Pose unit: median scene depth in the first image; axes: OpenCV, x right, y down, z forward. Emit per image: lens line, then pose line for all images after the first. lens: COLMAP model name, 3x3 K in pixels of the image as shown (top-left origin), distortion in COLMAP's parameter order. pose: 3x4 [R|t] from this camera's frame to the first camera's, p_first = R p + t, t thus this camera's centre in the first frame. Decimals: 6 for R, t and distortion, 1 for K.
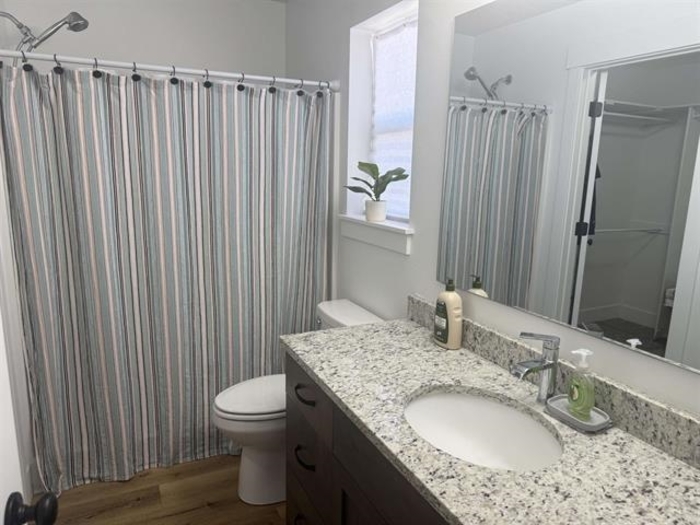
lens RADIAL K [[494.6, 0, 349.8], [0, 494.6, 263.9], [0, 0, 1]] dist [0.008428, 0.004961]
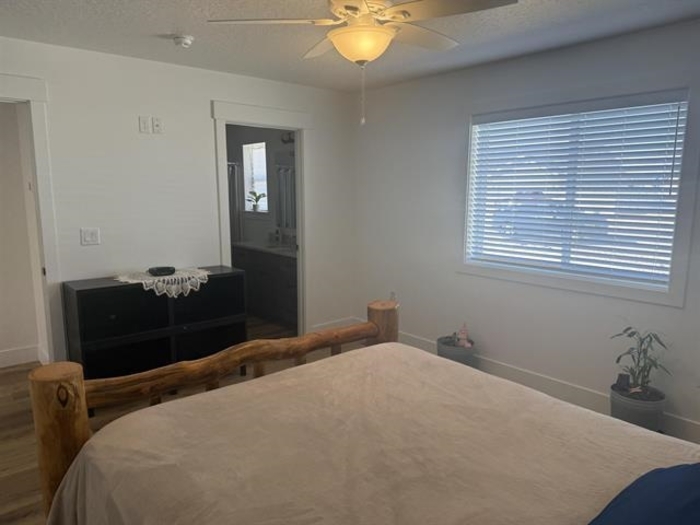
lens RADIAL K [[494.6, 0, 349.4], [0, 494.6, 263.0], [0, 0, 1]] dist [0.008428, 0.004961]
pose [[0.965386, -0.053481, 0.255285, -0.184045], [0.063469, 0.997501, -0.031042, 0.355908], [-0.252987, 0.046170, 0.966367, -2.017374]]
